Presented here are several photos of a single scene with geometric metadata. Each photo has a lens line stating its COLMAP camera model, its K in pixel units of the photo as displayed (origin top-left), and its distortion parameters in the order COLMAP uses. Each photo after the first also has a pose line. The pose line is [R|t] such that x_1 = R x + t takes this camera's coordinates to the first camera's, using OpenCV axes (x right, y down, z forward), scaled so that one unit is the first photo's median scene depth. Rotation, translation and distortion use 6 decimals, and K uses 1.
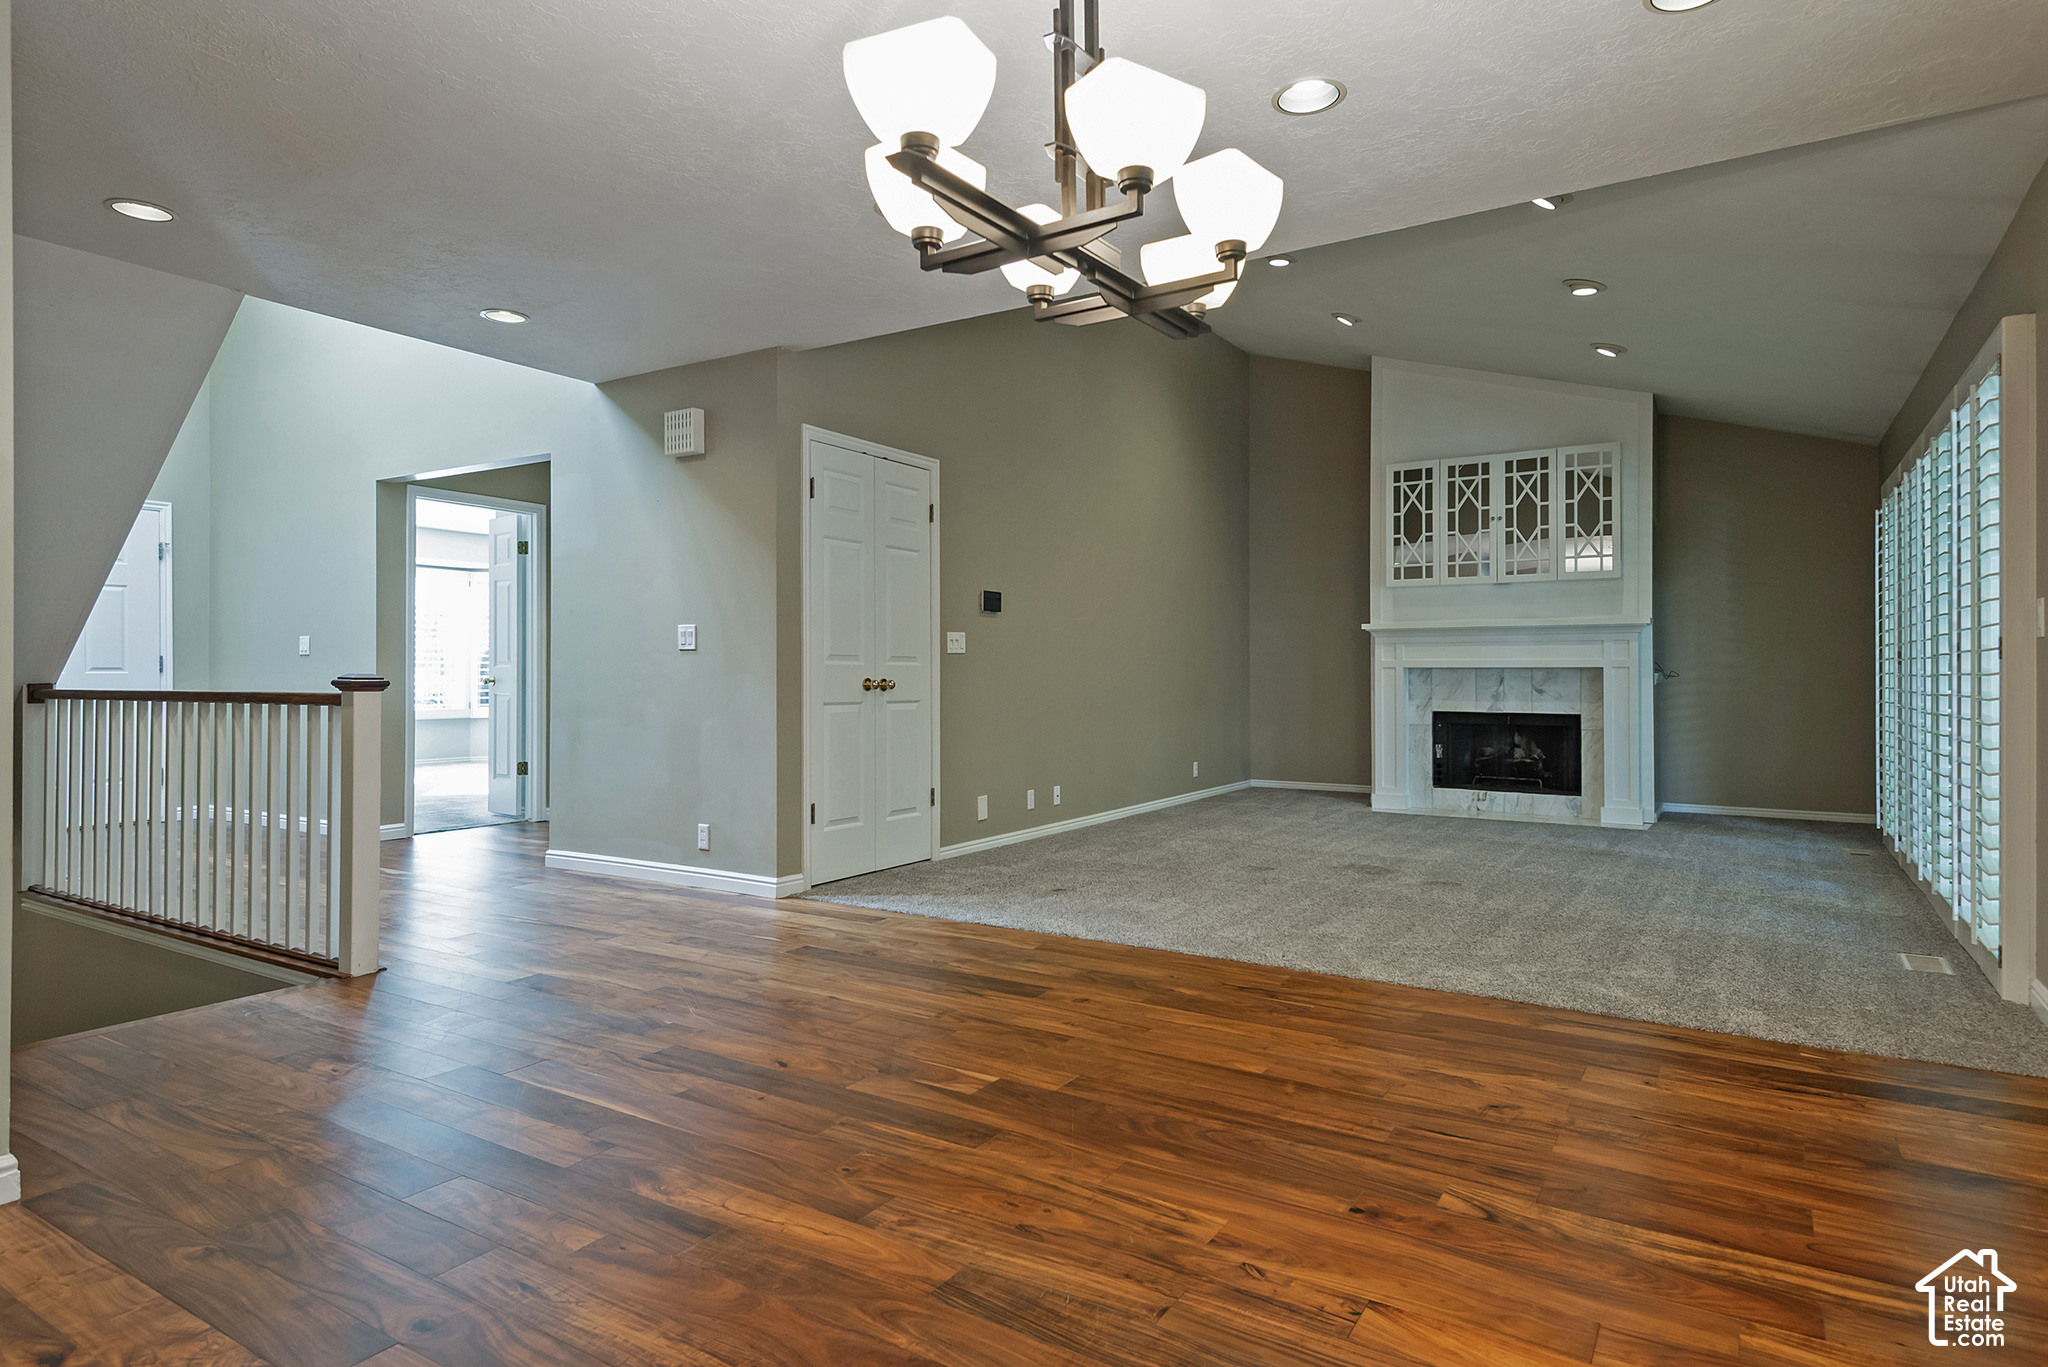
lens RADIAL K [[1143.5, 0, 1070.2], [0, 1143.5, 643.8], [0, 0, 1]] dist [0.040177, -0.028281]
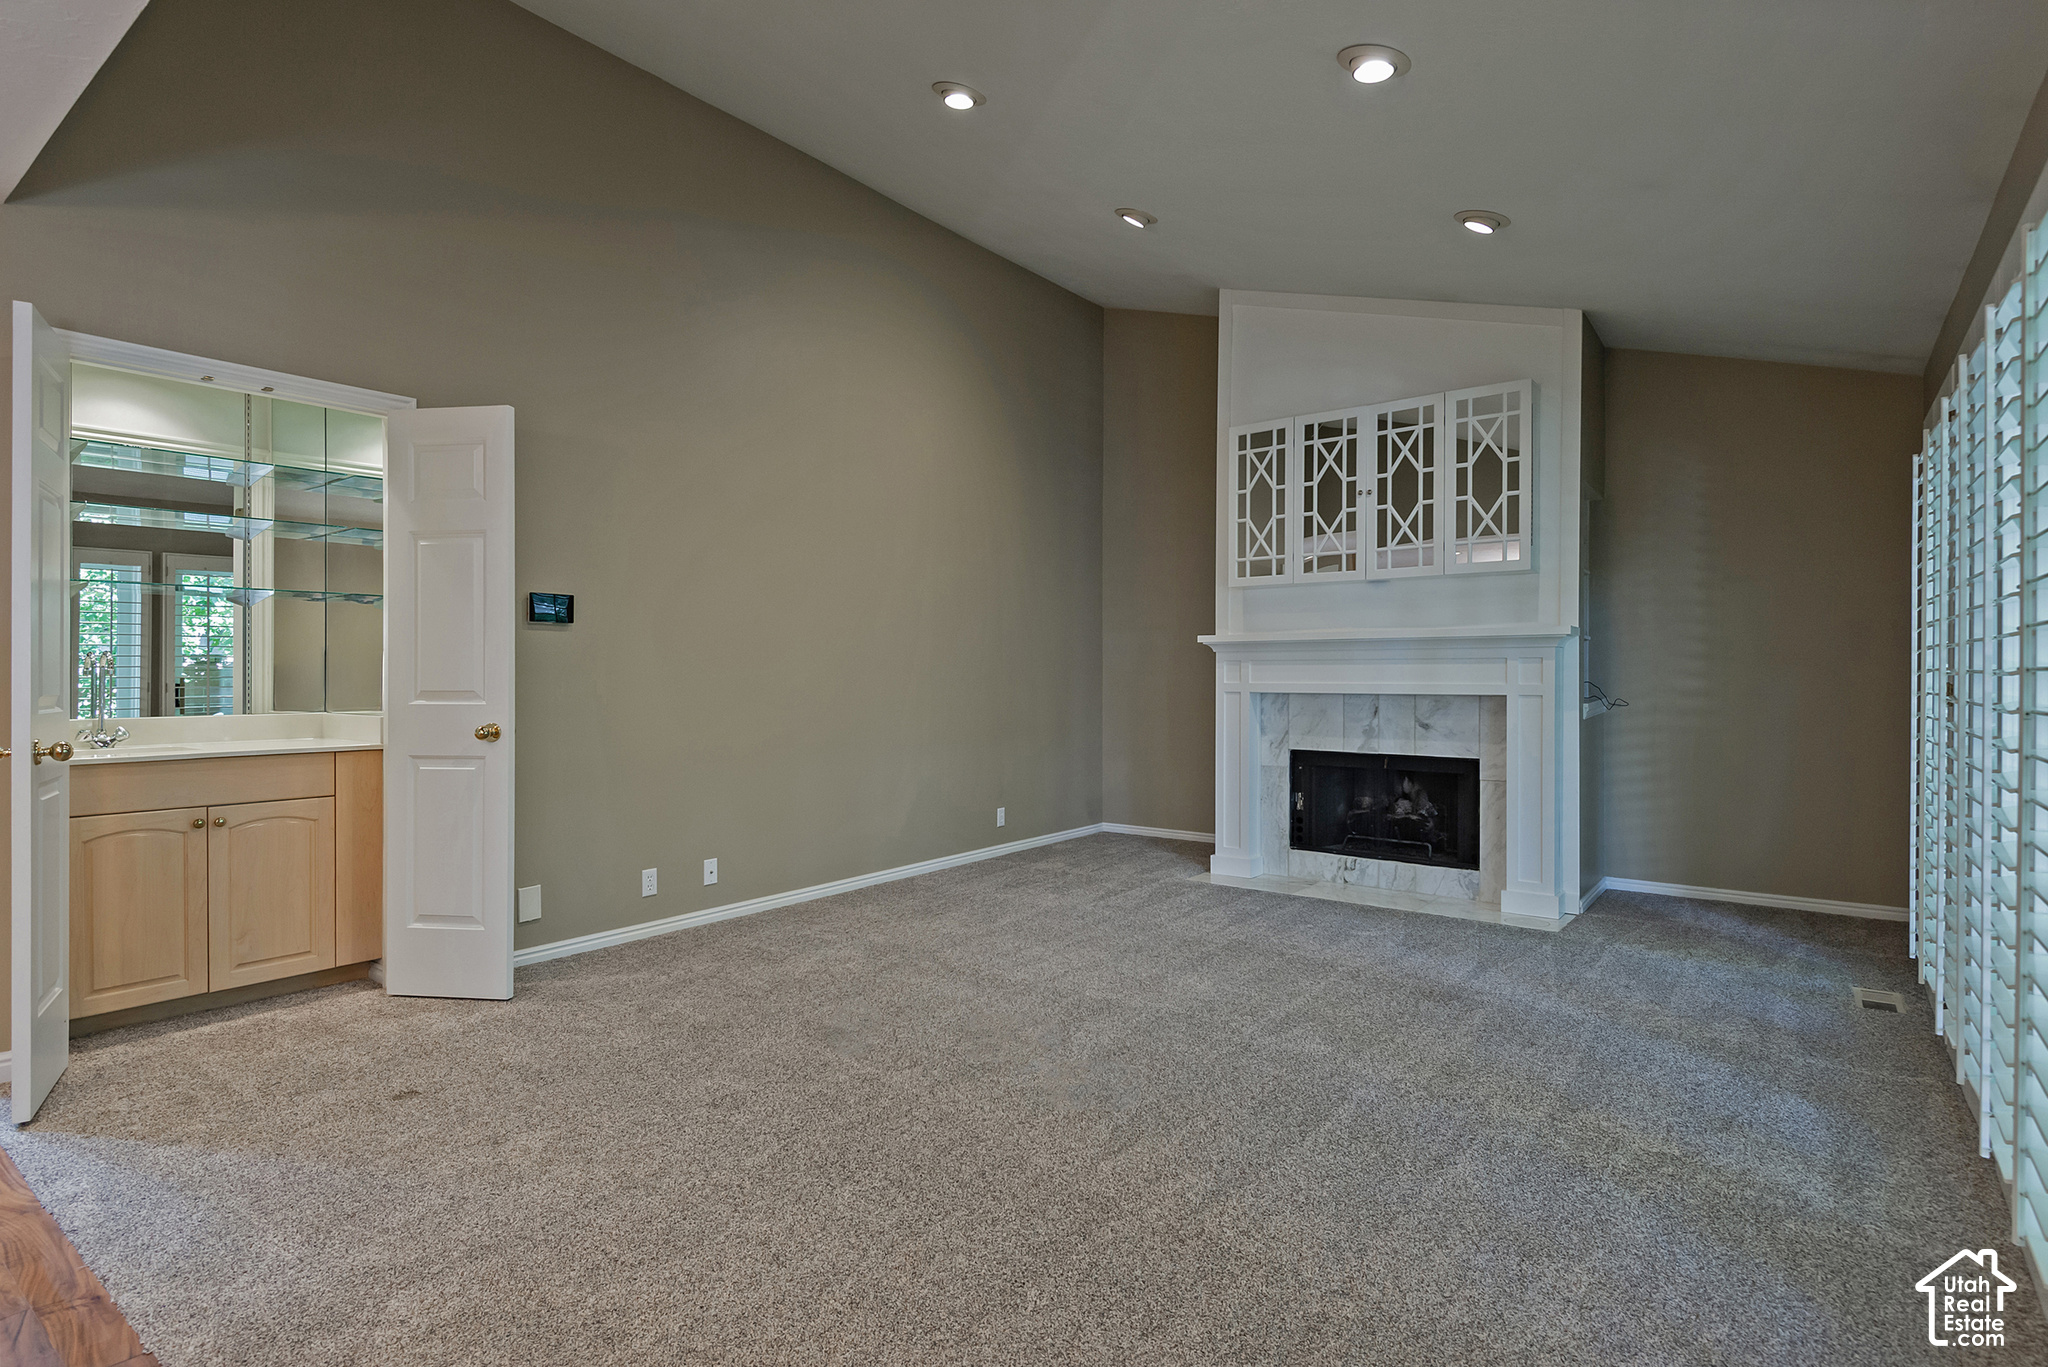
lens RADIAL K [[1030.2, 0, 1017.9], [0, 1030.2, 667.9], [0, 0, 1]] dist [0.026118, -0.025464]
pose [[0.993521, -0.000622, -0.113650, 0.225080], [0.002650, 0.999840, 0.017690, -0.008678], [0.113621, -0.017877, 0.993363, 0.313299]]
